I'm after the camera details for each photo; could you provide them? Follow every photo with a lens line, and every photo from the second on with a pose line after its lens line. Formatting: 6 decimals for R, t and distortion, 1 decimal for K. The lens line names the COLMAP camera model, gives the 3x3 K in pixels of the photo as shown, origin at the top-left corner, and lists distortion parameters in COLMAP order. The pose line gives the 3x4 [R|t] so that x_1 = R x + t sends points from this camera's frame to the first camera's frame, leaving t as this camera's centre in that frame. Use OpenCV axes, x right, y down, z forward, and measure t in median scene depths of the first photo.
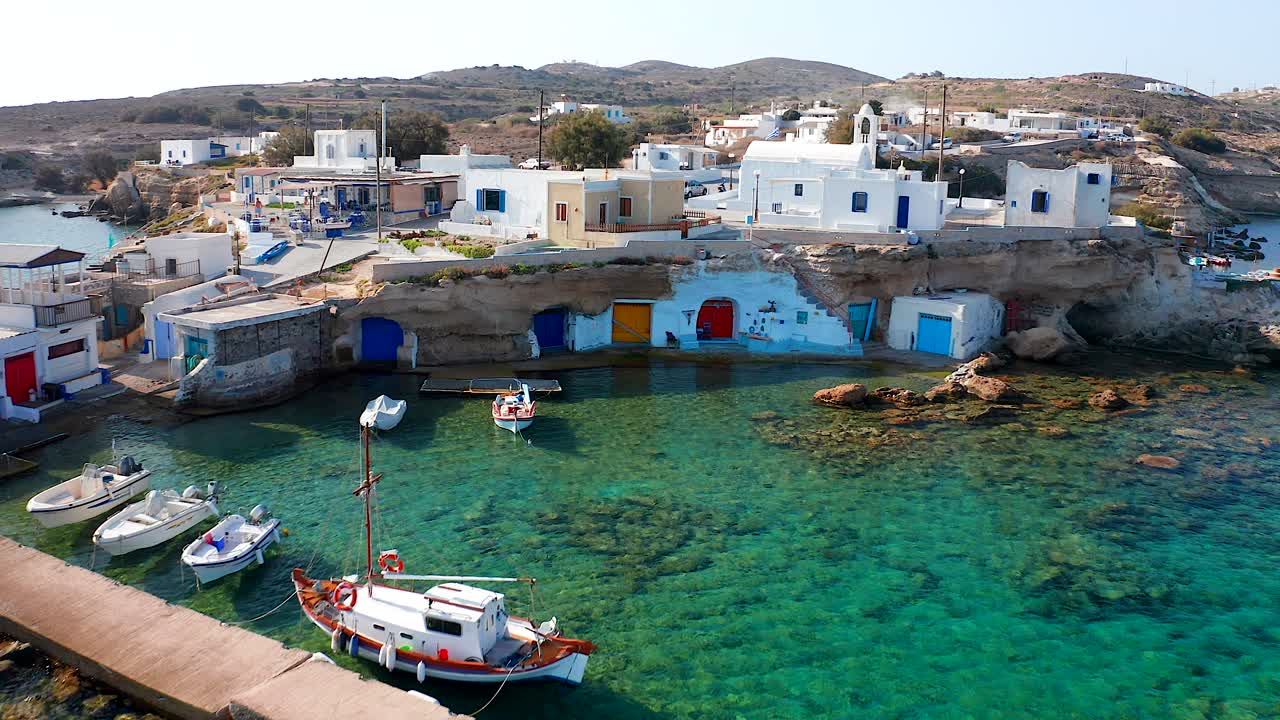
lens RADIAL K [[997.1, 0, 640.0], [0, 997.1, 360.0], [0, 0, 1]] dist [-0.175007, 0.006286]
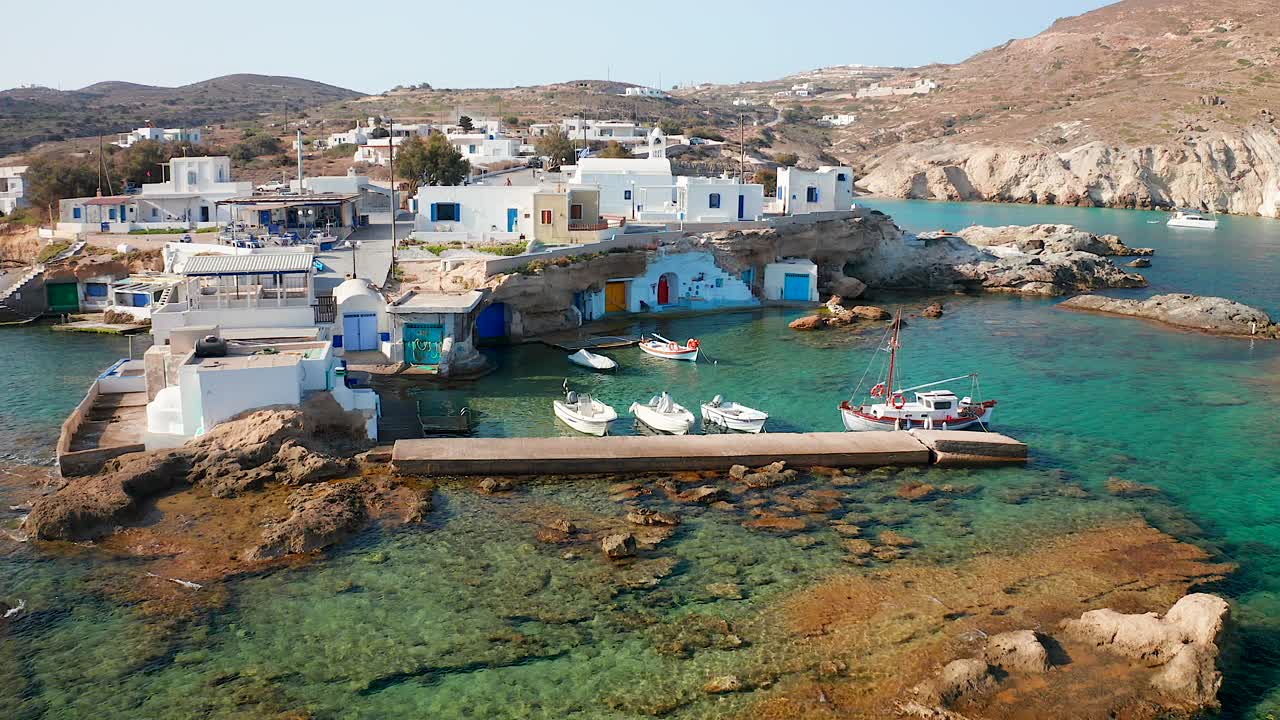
lens RADIAL K [[997.1, 0, 640.0], [0, 997.1, 360.0], [0, 0, 1]] dist [-0.175007, 0.006286]
pose [[0.860588, -0.114844, 0.496185, -0.632793], [0.119889, 0.992548, 0.021792, 0.021340], [-0.494990, 0.040733, 0.867943, -0.169572]]
